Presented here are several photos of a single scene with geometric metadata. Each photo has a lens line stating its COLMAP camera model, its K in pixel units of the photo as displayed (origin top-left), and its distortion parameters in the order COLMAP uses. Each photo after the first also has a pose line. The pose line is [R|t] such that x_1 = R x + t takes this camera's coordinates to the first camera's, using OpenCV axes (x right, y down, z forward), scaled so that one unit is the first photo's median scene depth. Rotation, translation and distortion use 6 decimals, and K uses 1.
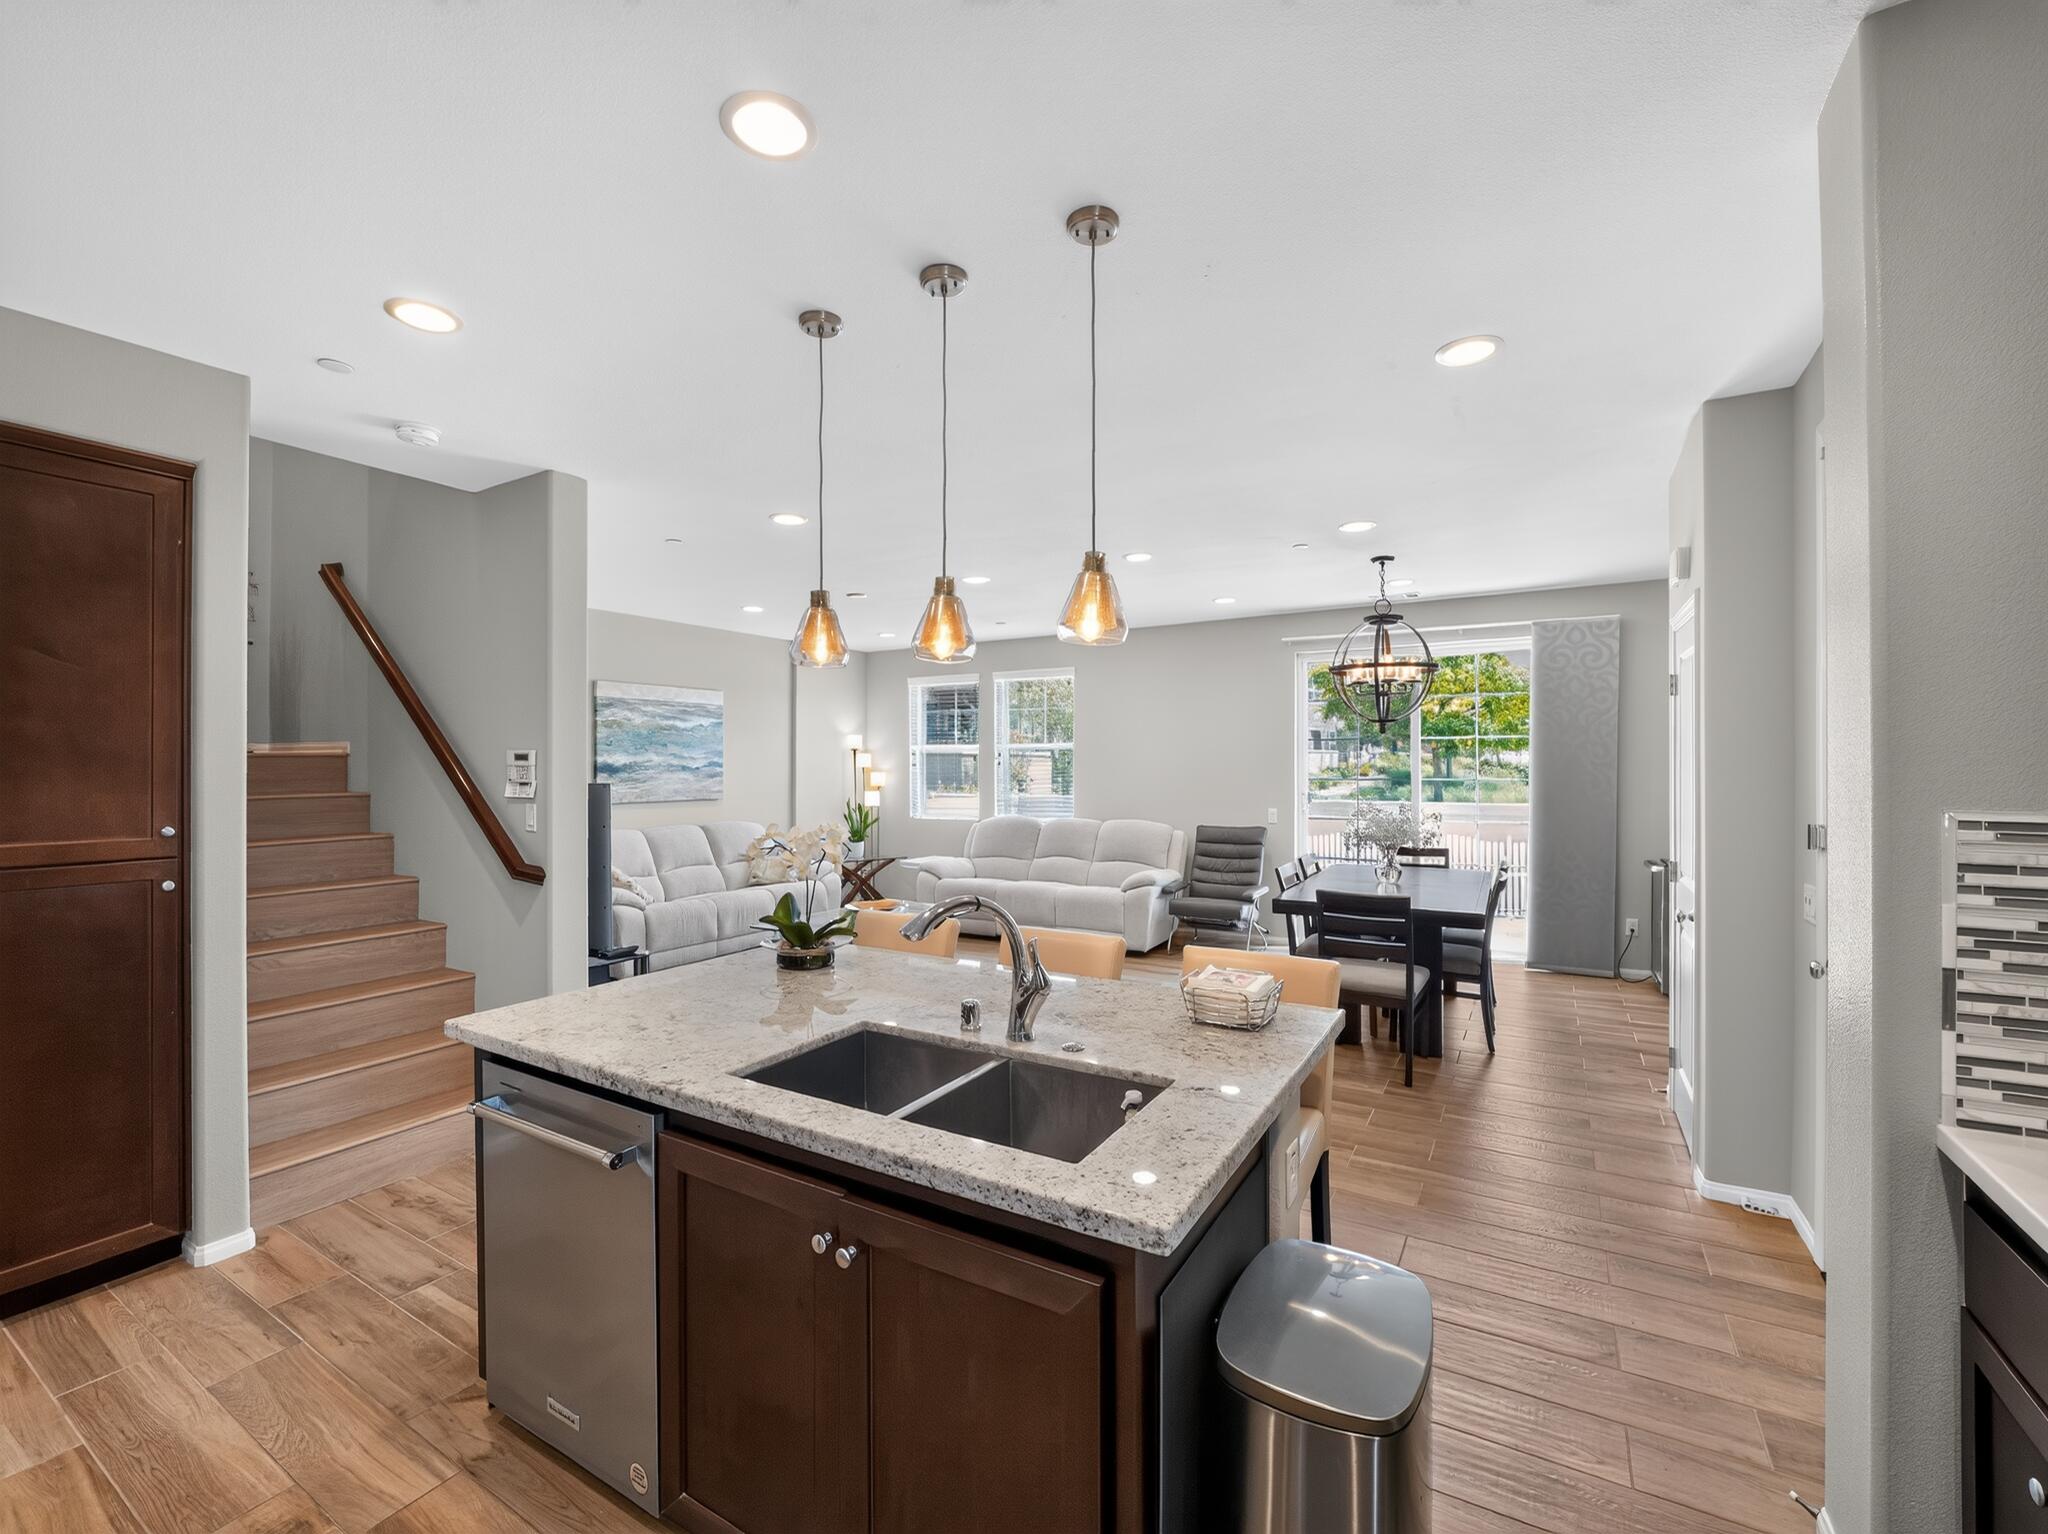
lens RADIAL K [[867.0, 0, 1028.5], [0, 867.0, 770.4], [0, 0, 1]] dist [-0.014481, -0.000160]
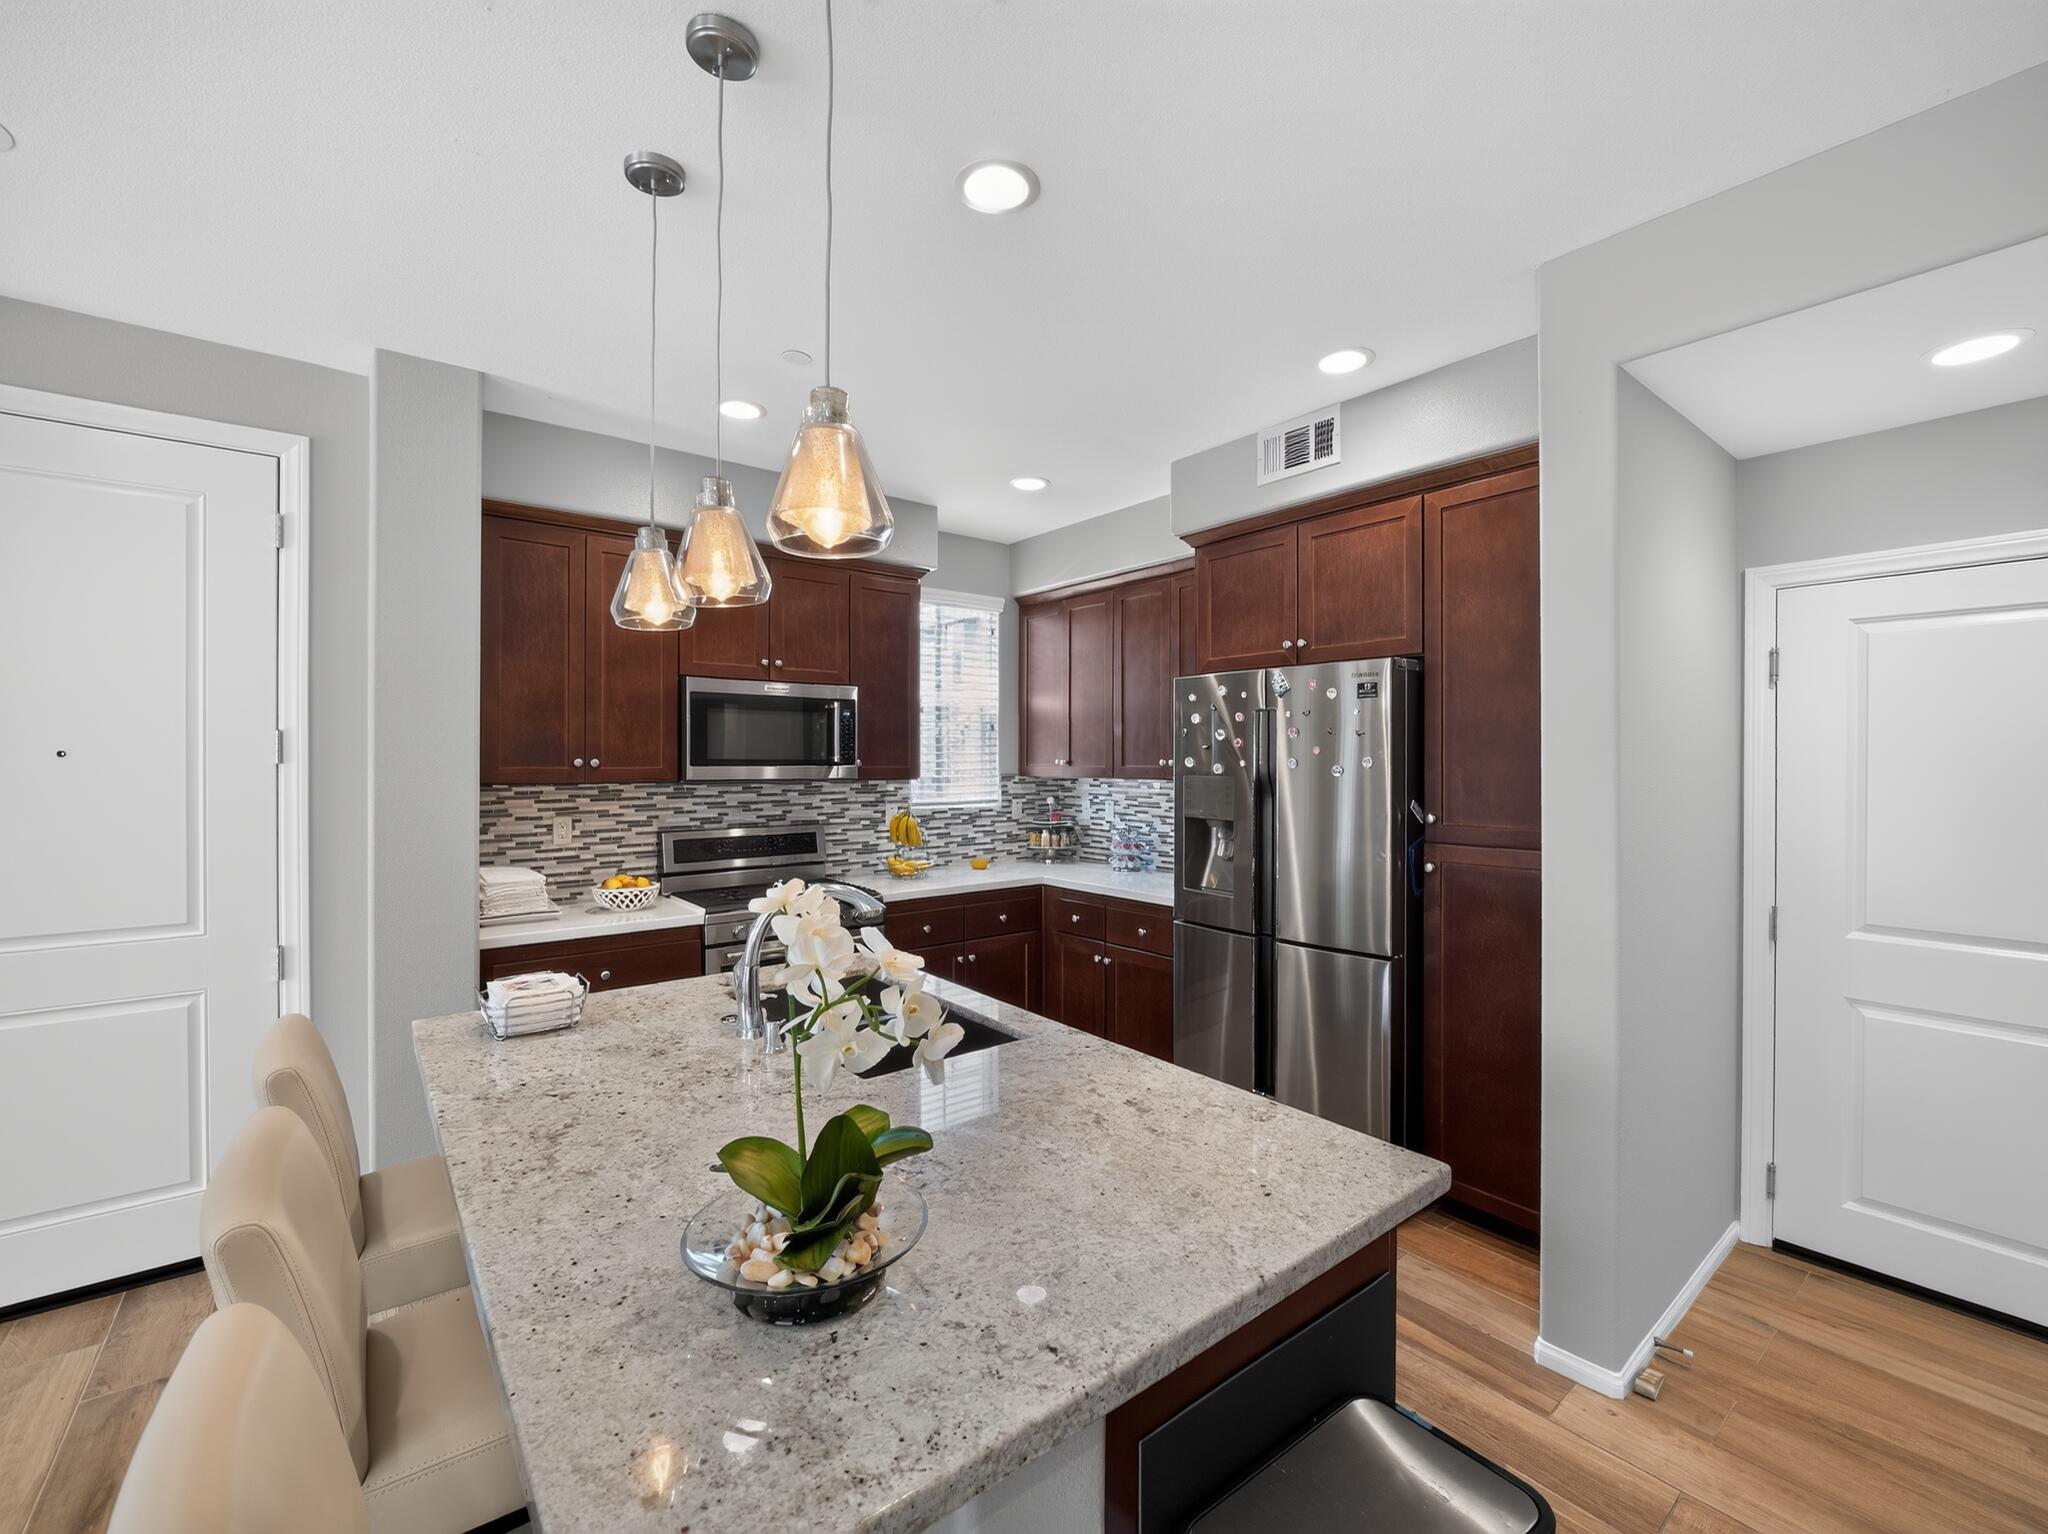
lens RADIAL K [[871.0, 0, 1042.2], [0, 871.0, 763.5], [0, 0, 1]] dist [-0.021647, -0.000215]
pose [[-0.938240, 0.002647, 0.345974, -0.178097], [0.005630, 0.999955, 0.007617, -0.001168], [-0.345938, 0.009095, -0.938213, 0.485055]]
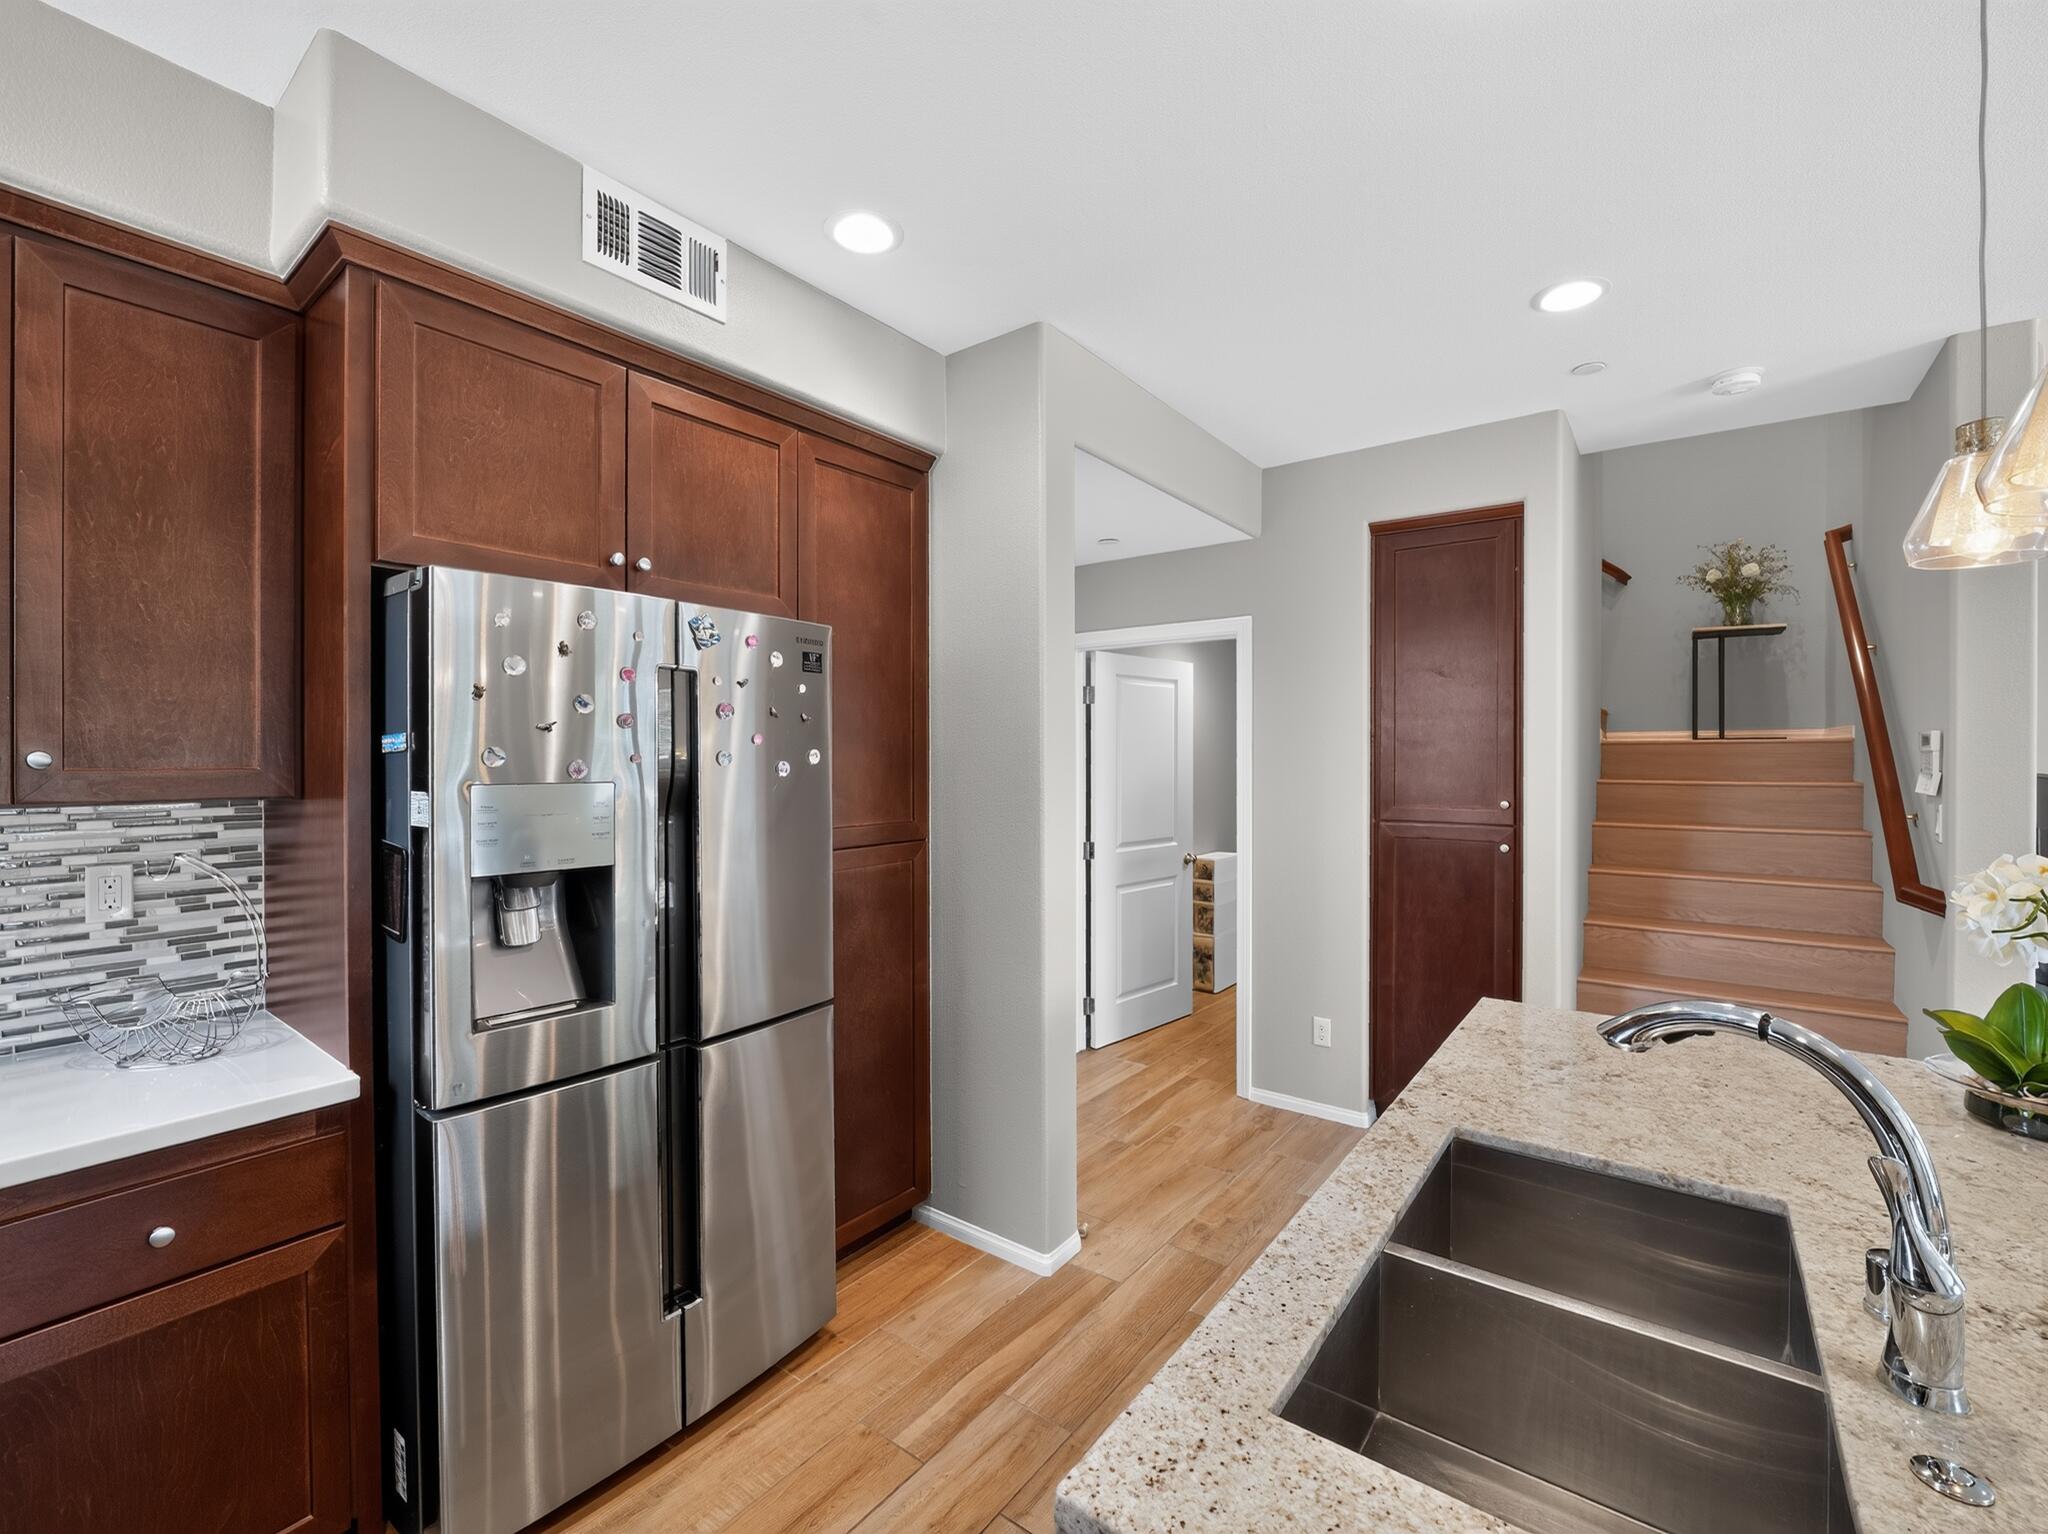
lens RADIAL K [[867.0, 0, 1028.5], [0, 867.0, 770.4], [0, 0, 1]] dist [-0.014481, -0.000160]
pose [[-0.111255, 0.017142, -0.993644, 0.117574], [-0.005573, 0.999825, 0.017872, 0.000970], [0.993776, 0.007526, -0.111140, 0.164626]]
